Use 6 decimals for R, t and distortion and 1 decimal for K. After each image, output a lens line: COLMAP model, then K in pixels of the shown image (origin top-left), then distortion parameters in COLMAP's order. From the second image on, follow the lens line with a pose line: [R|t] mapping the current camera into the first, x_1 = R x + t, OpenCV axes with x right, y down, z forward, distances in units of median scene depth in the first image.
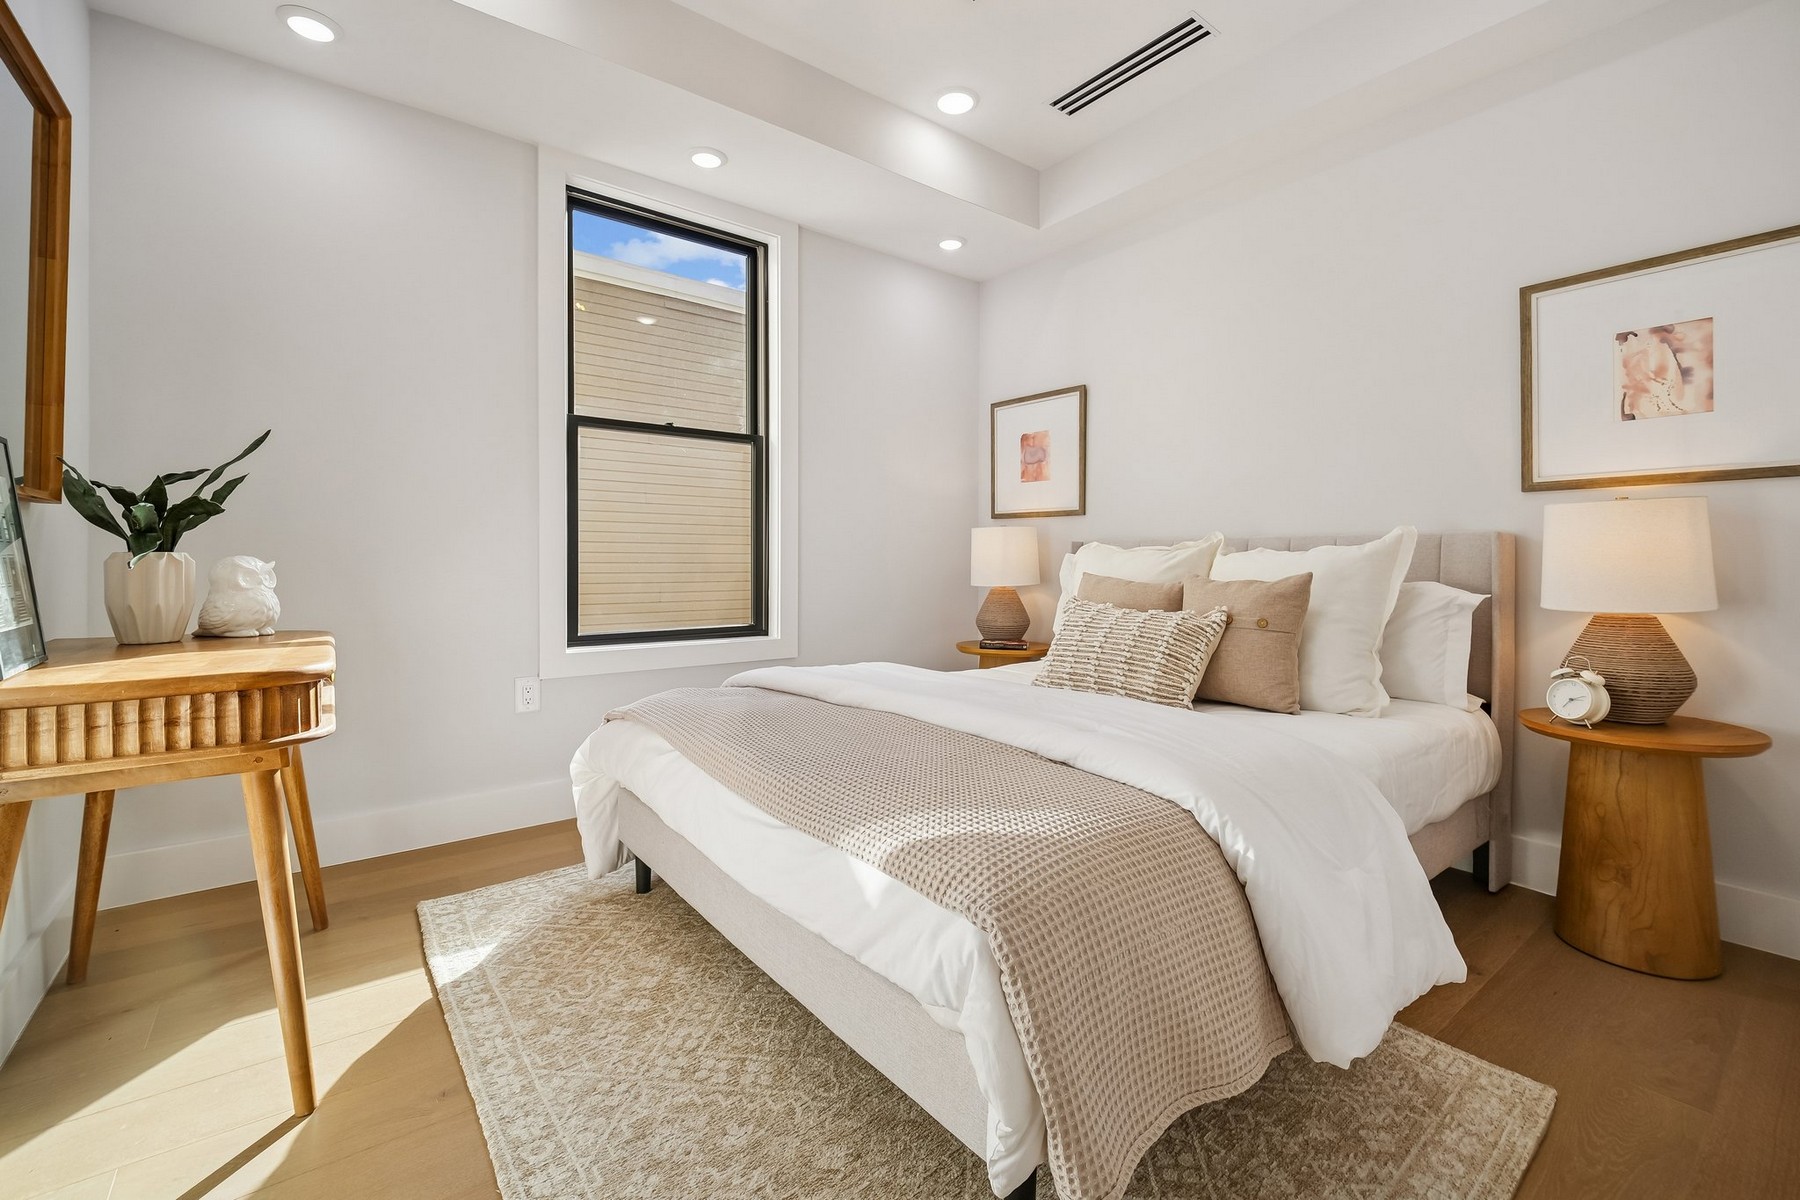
lens RADIAL K [[756.4, 0, 913.6], [0, 756.4, 588.0], [0, 0, 1]] dist [0.021260, -0.012537]
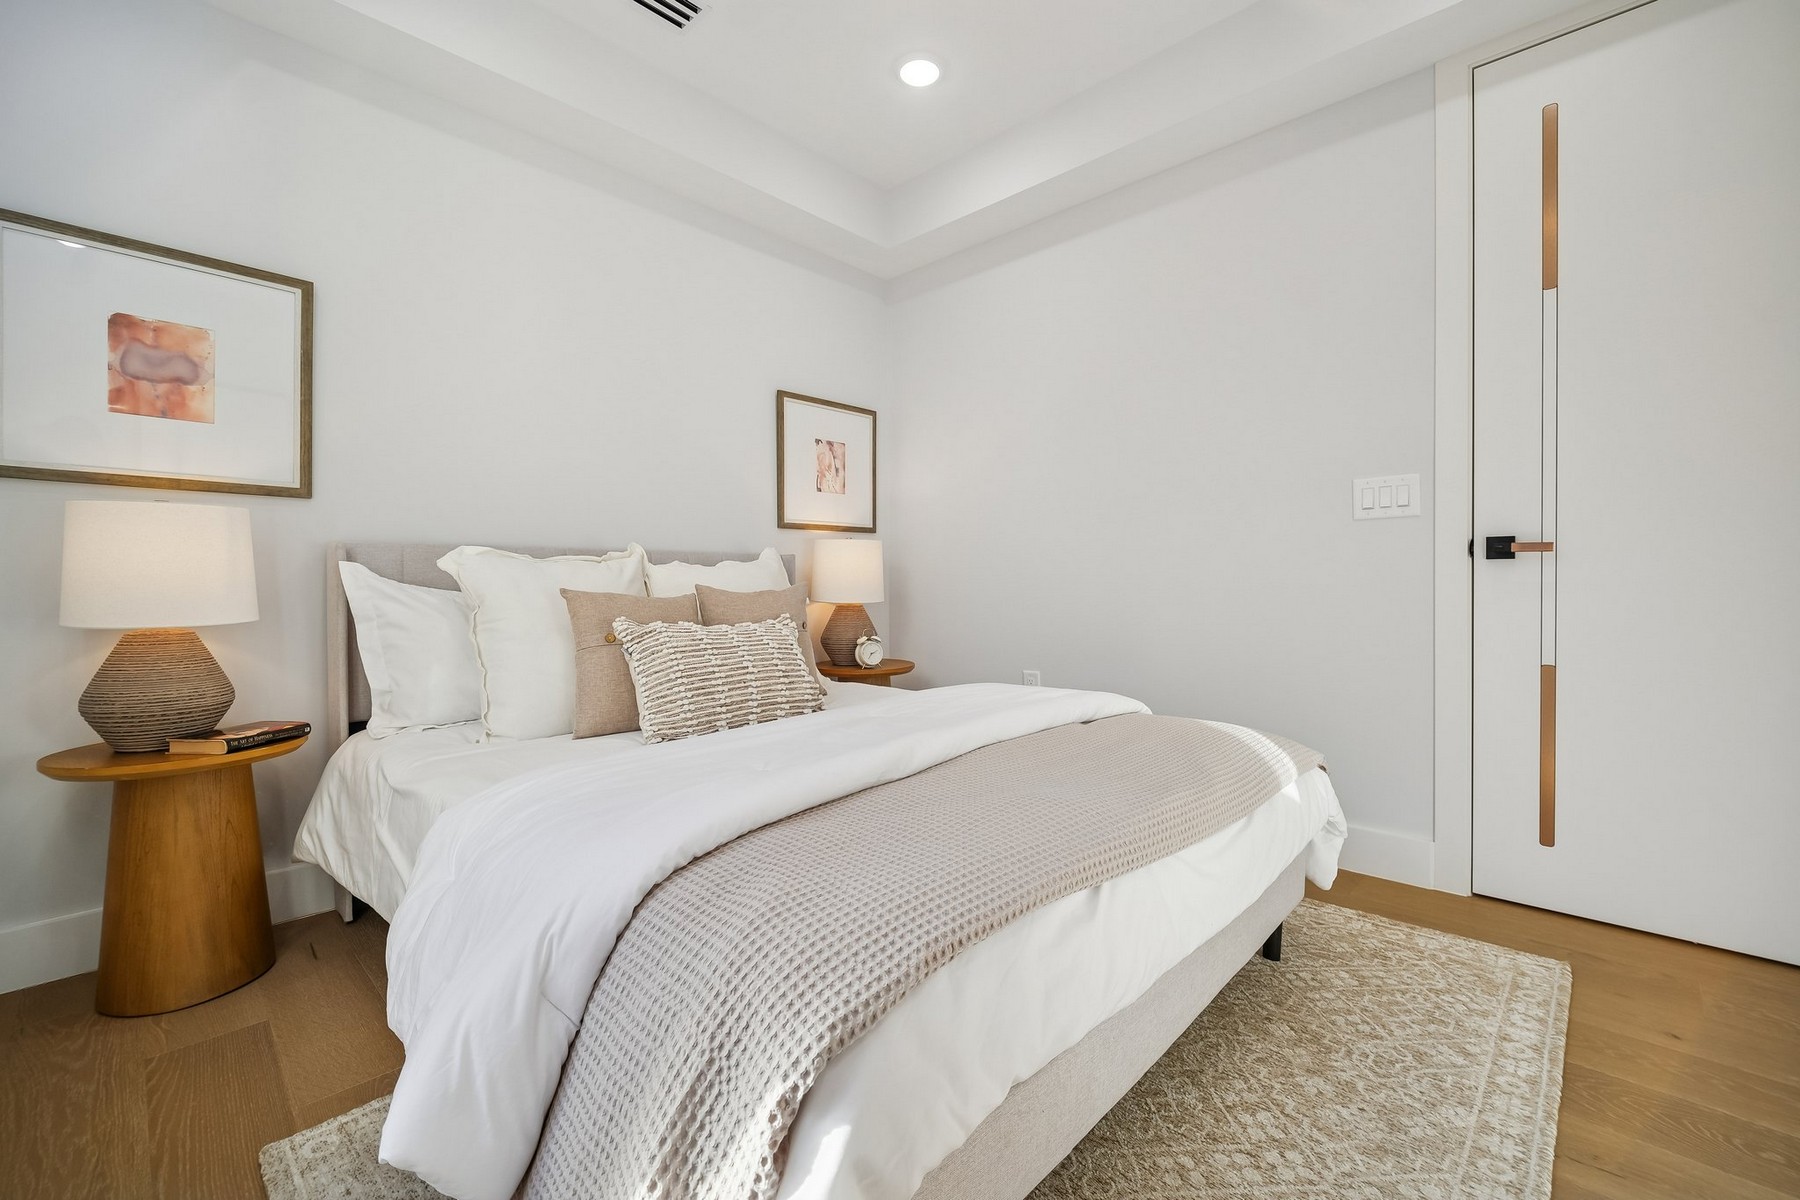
lens RADIAL K [[778.1, 0, 897.9], [0, 778.1, 579.2], [0, 0, 1]] dist [0.021329, 0.000188]
pose [[-0.147893, -0.004382, 0.988994, -0.796719], [0.037148, 0.999260, 0.009982, -0.035590], [-0.988305, 0.038216, -0.147621, 1.085664]]
